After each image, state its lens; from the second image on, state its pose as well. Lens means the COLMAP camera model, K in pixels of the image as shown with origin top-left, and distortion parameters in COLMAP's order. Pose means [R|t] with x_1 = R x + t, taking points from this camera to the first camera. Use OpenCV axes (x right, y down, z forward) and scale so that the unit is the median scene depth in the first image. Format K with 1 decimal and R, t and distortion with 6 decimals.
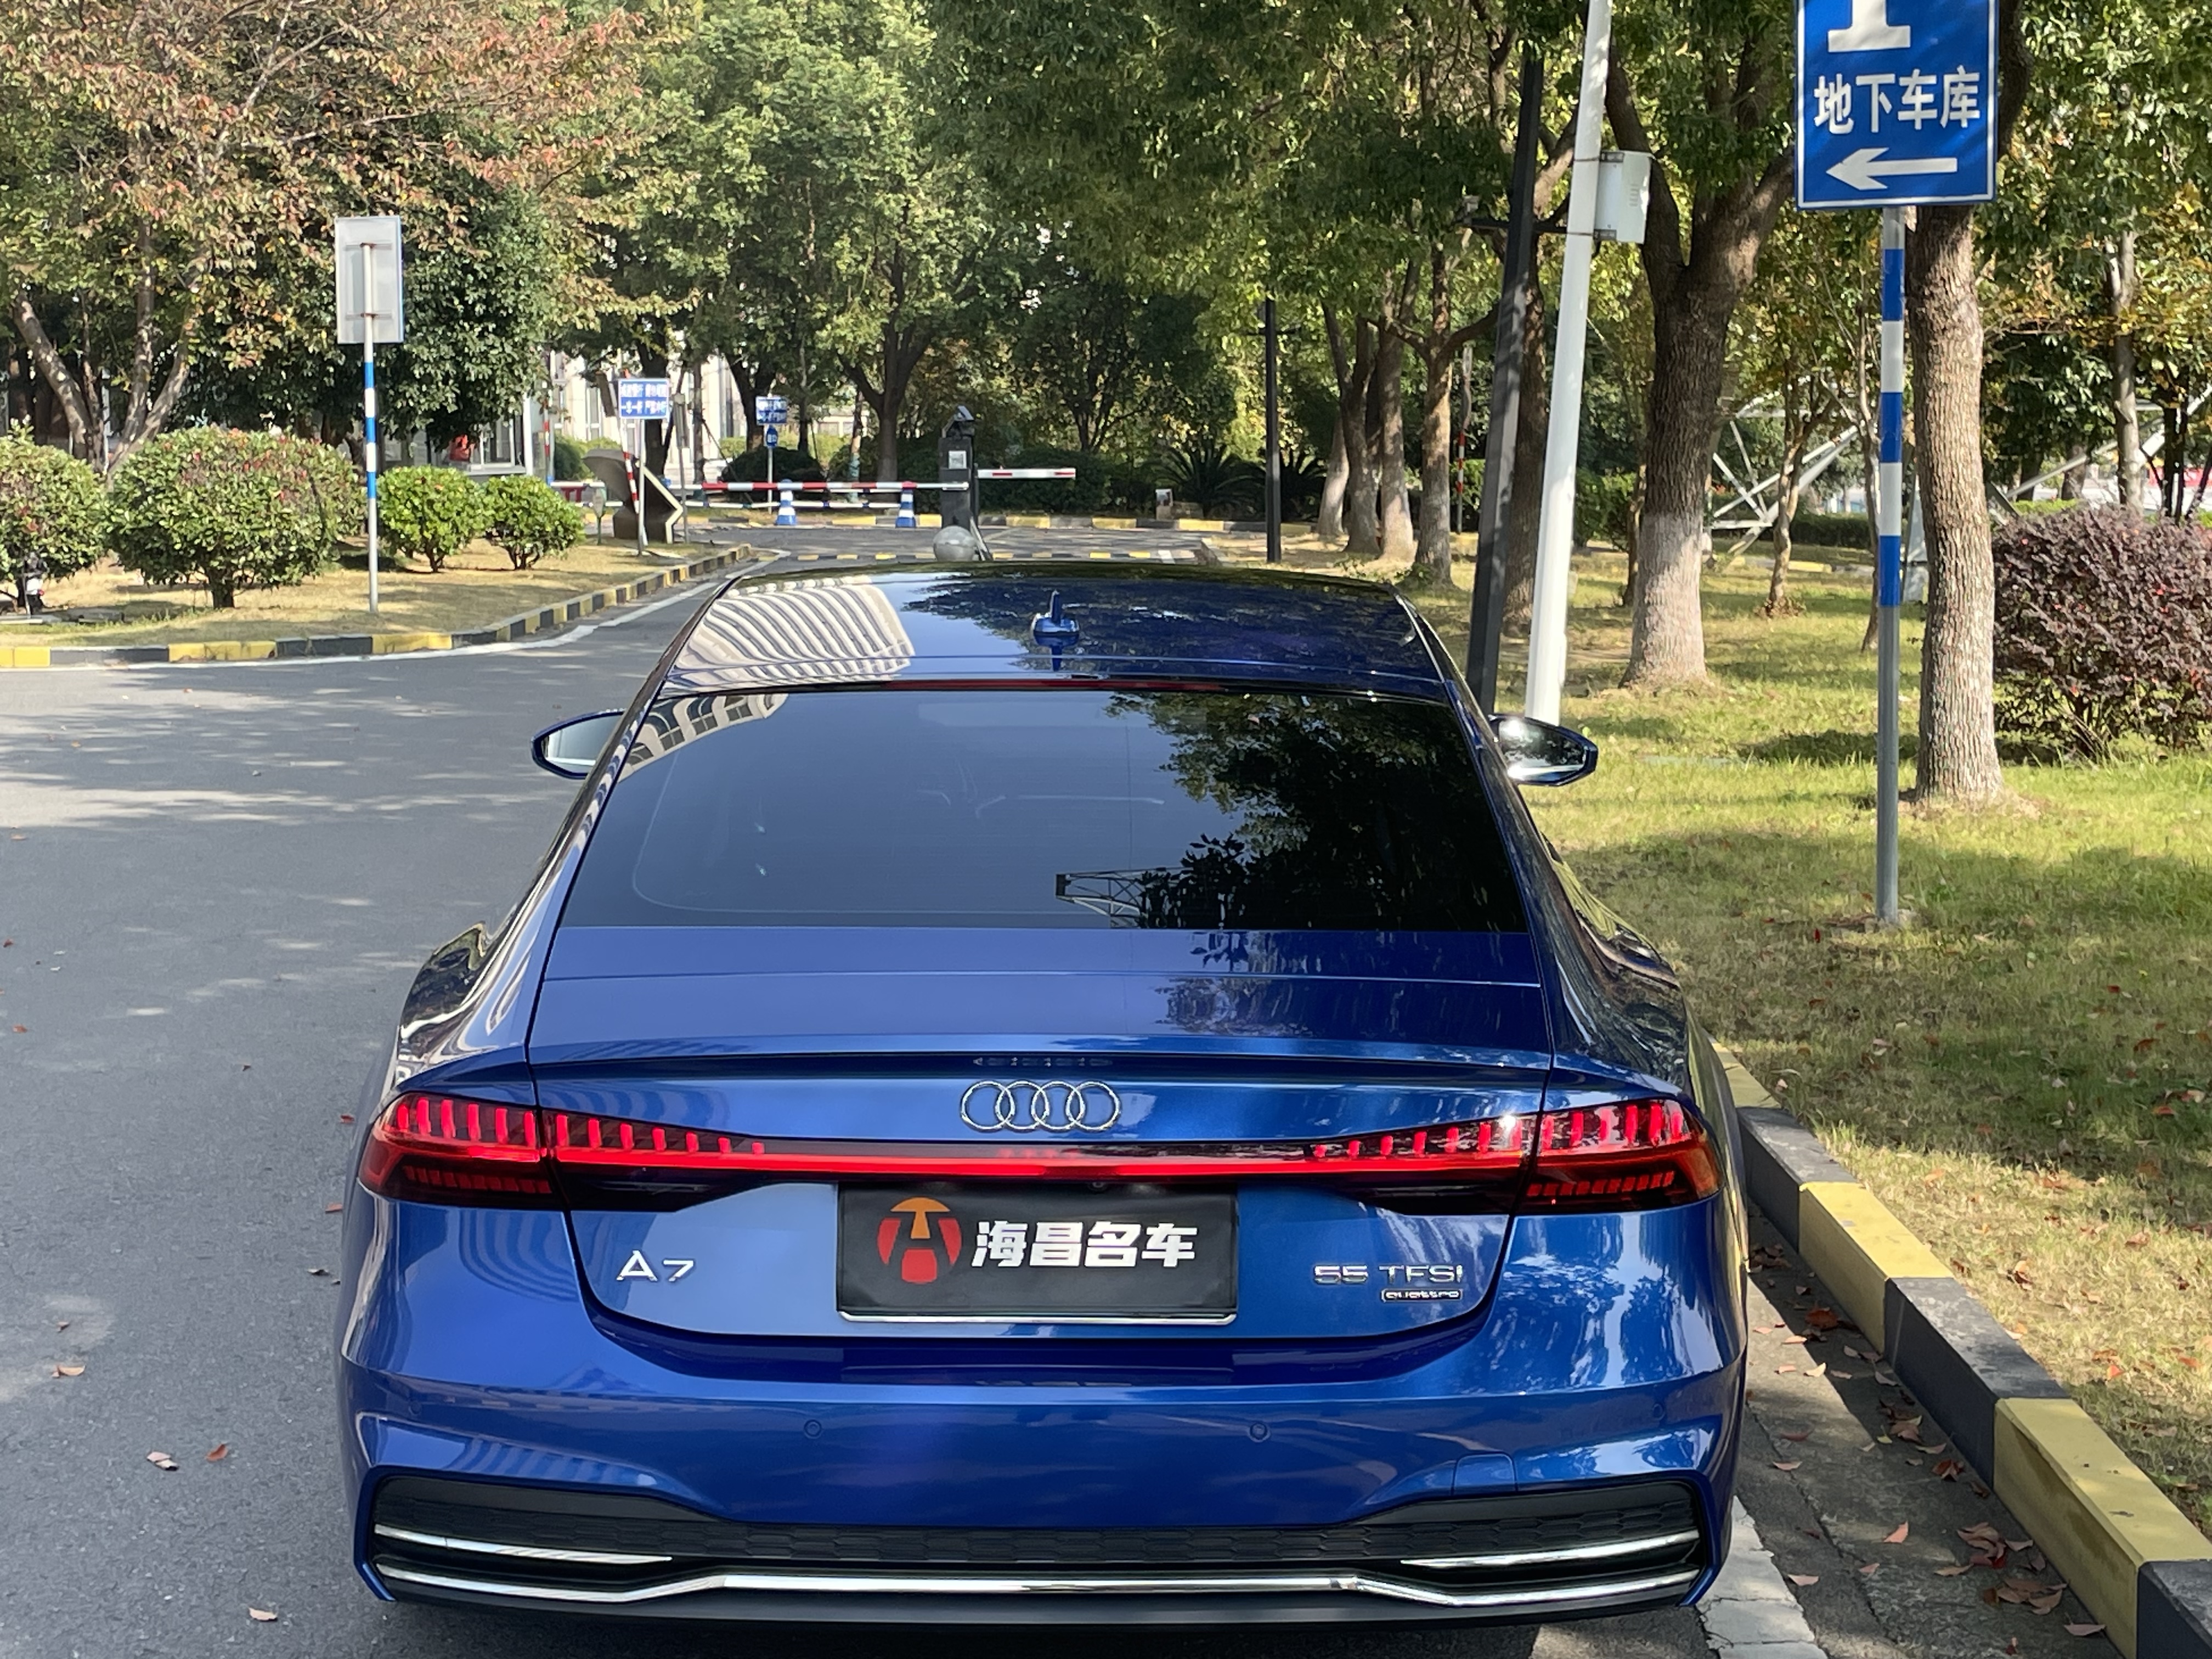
lens RADIAL K [[3412.8, 0, 1106.0], [0, 3412.8, 829.5], [0, 0, 1]] dist [0.029316, 0.017708]
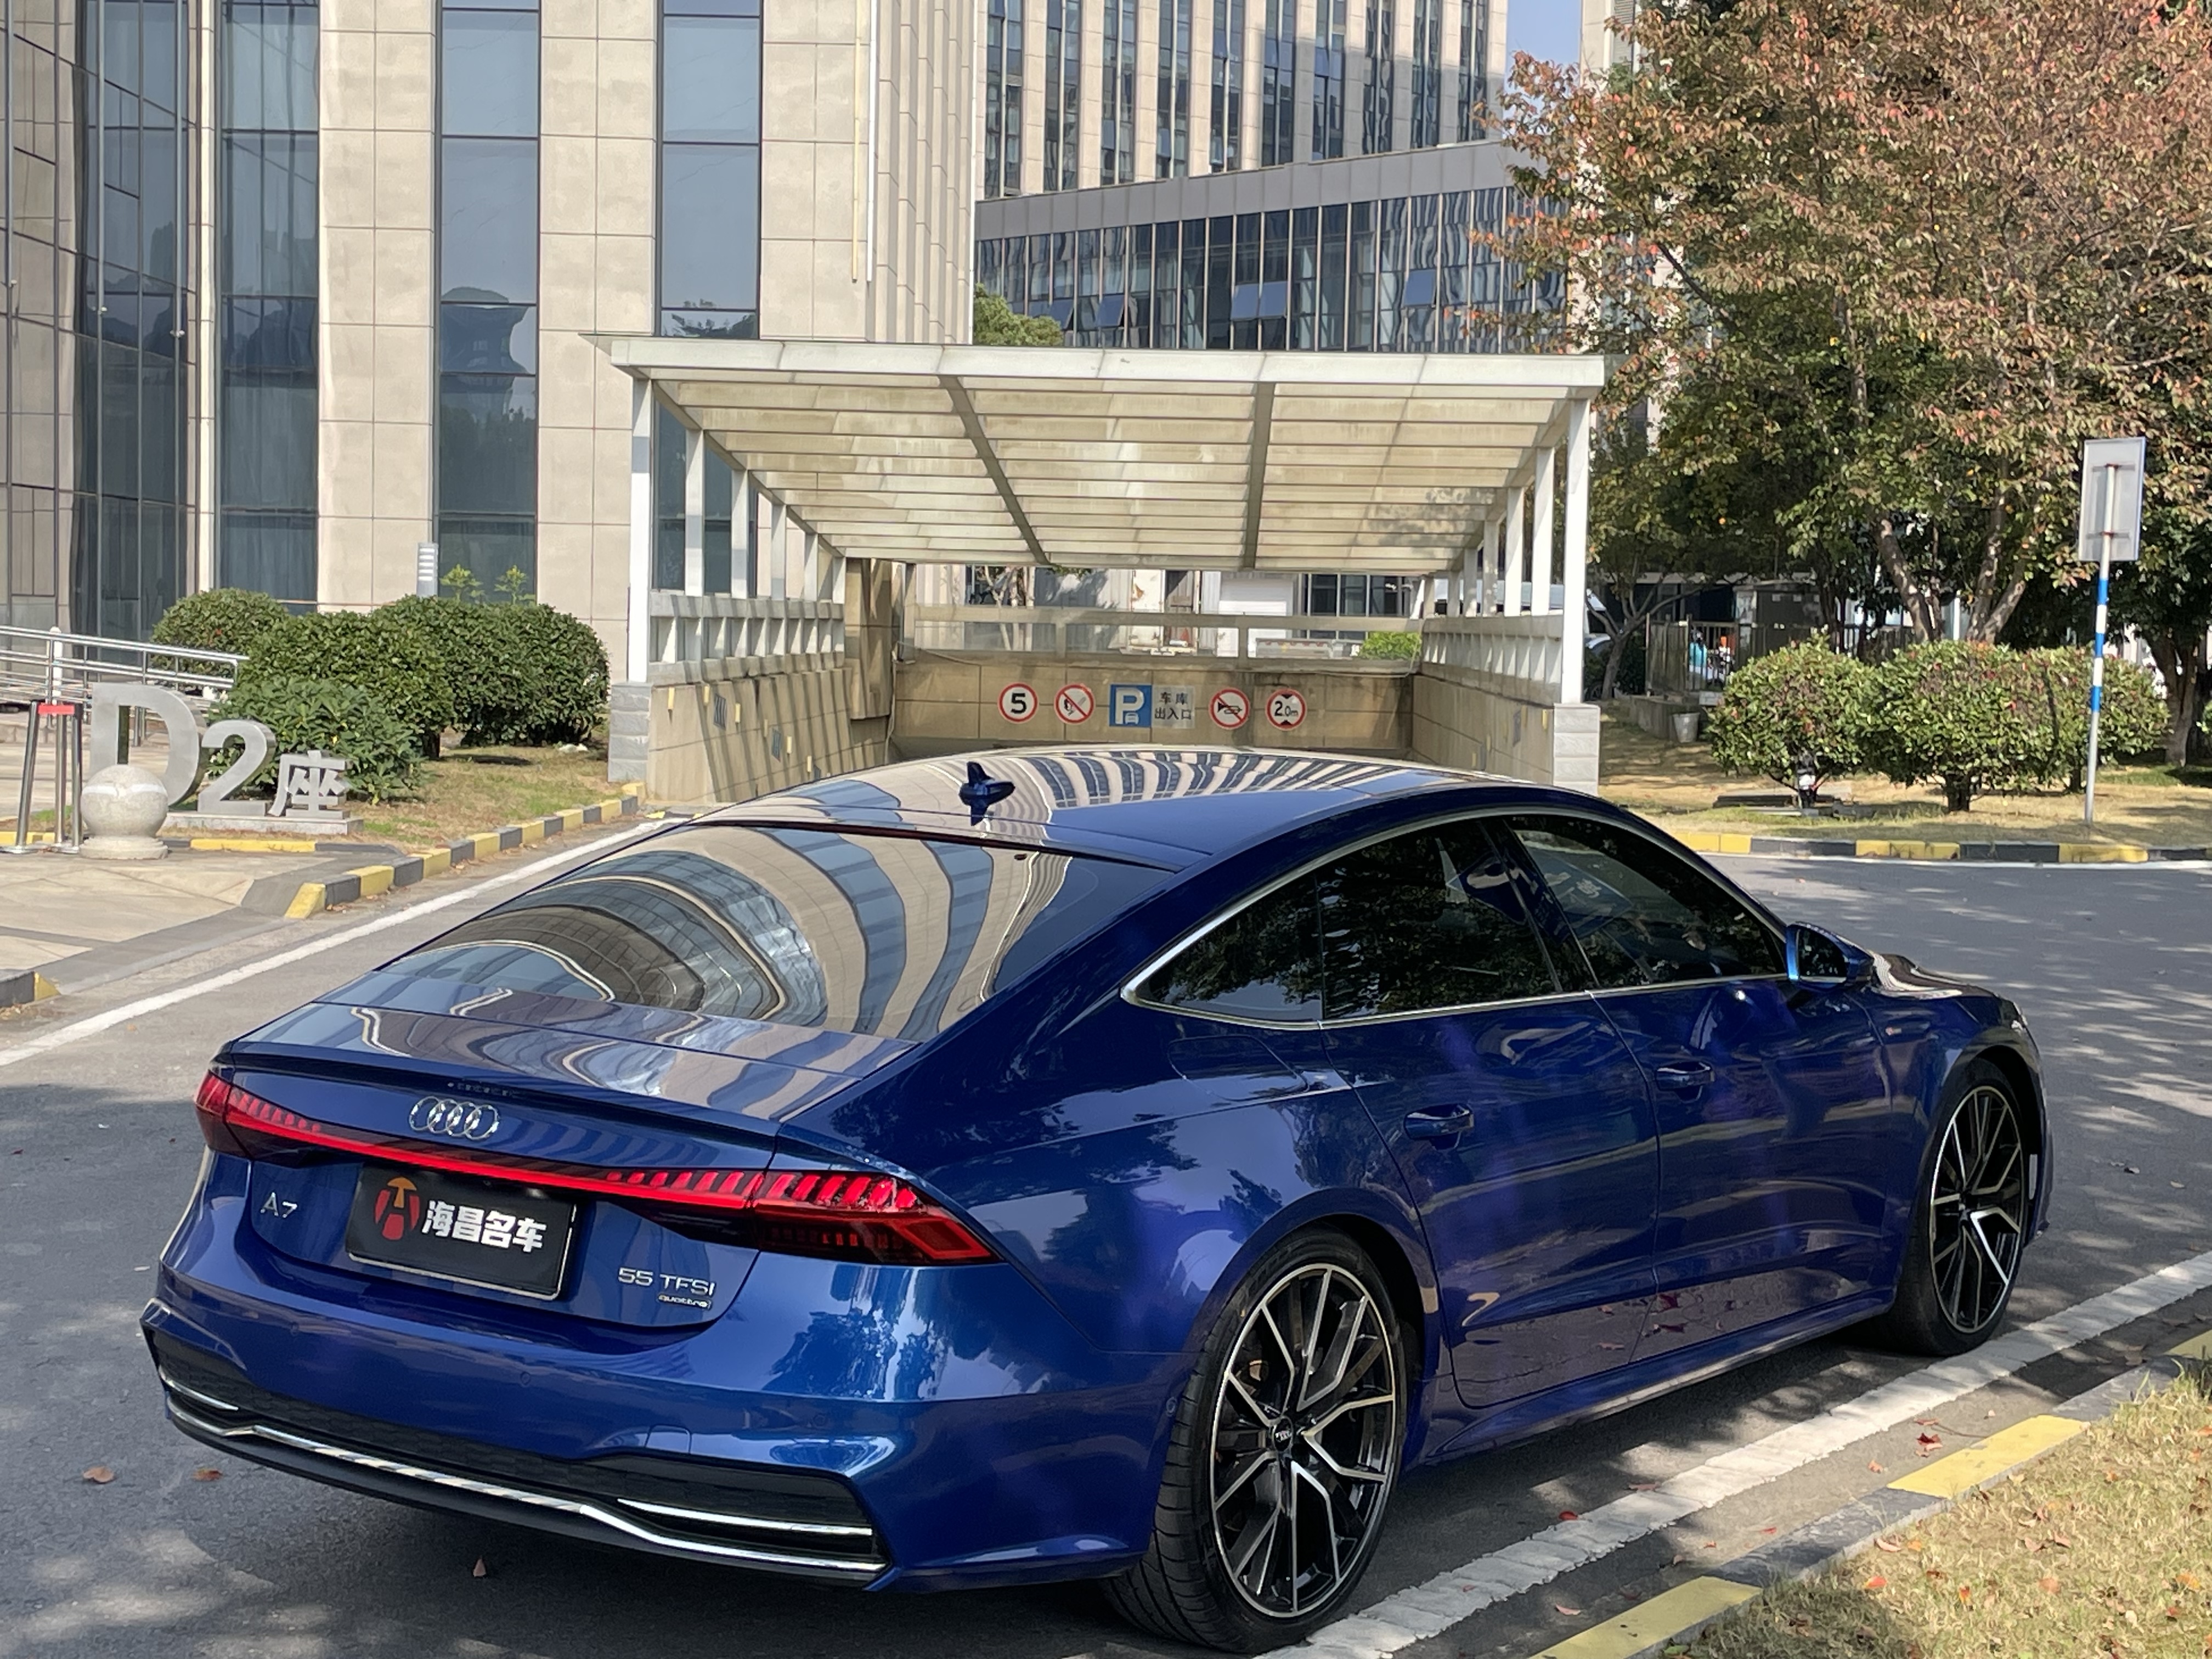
lens RADIAL K [[3381.7, 0, 1106.0], [0, 3381.7, 829.5], [0, 0, 1]] dist [0.021837, -0.085846]
pose [[0.817830, 0.059400, -0.572386, 0.365440], [-0.094420, 0.995029, -0.031648, -0.005624], [0.567660, 0.079928, 0.819374, 0.014985]]
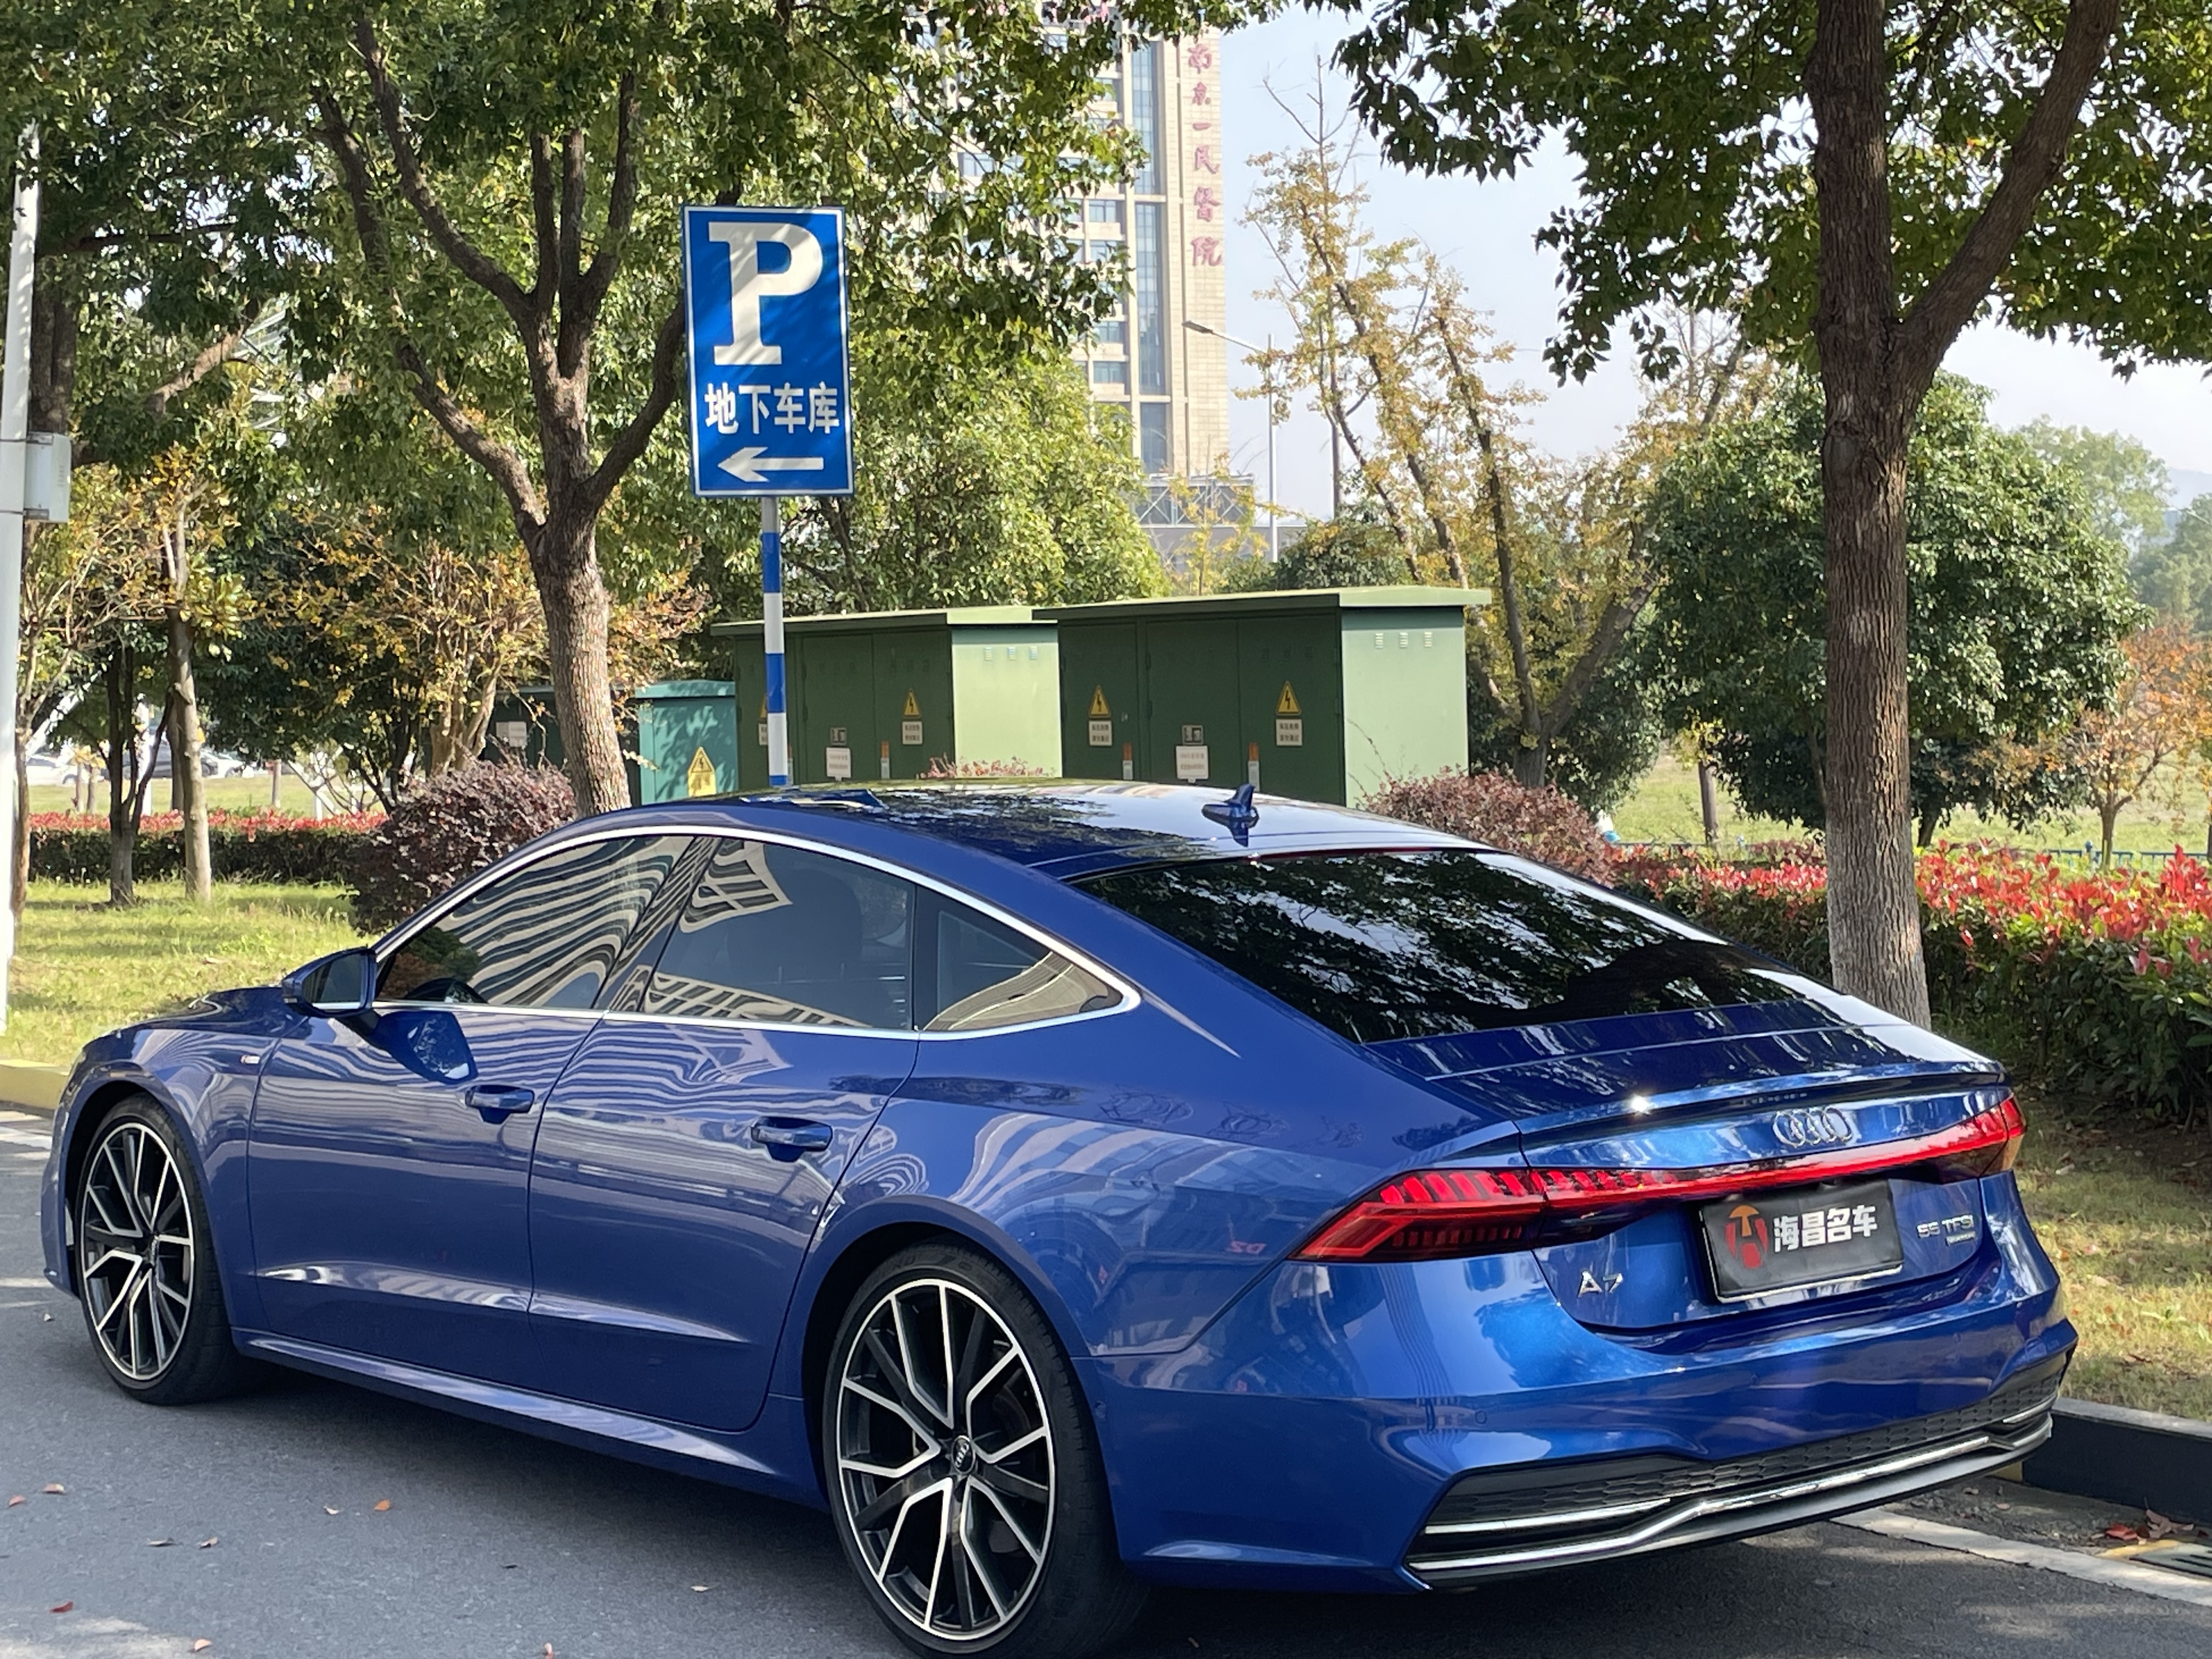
lens RADIAL K [[3381.7, 0, 1106.0], [0, 3381.7, 829.5], [0, 0, 1]] dist [0.021837, -0.085846]
pose [[0.771214, -0.034989, 0.635614, -0.423081], [0.088971, 0.994612, -0.053201, 0.003447], [-0.630328, 0.097580, 0.770172, 0.044767]]
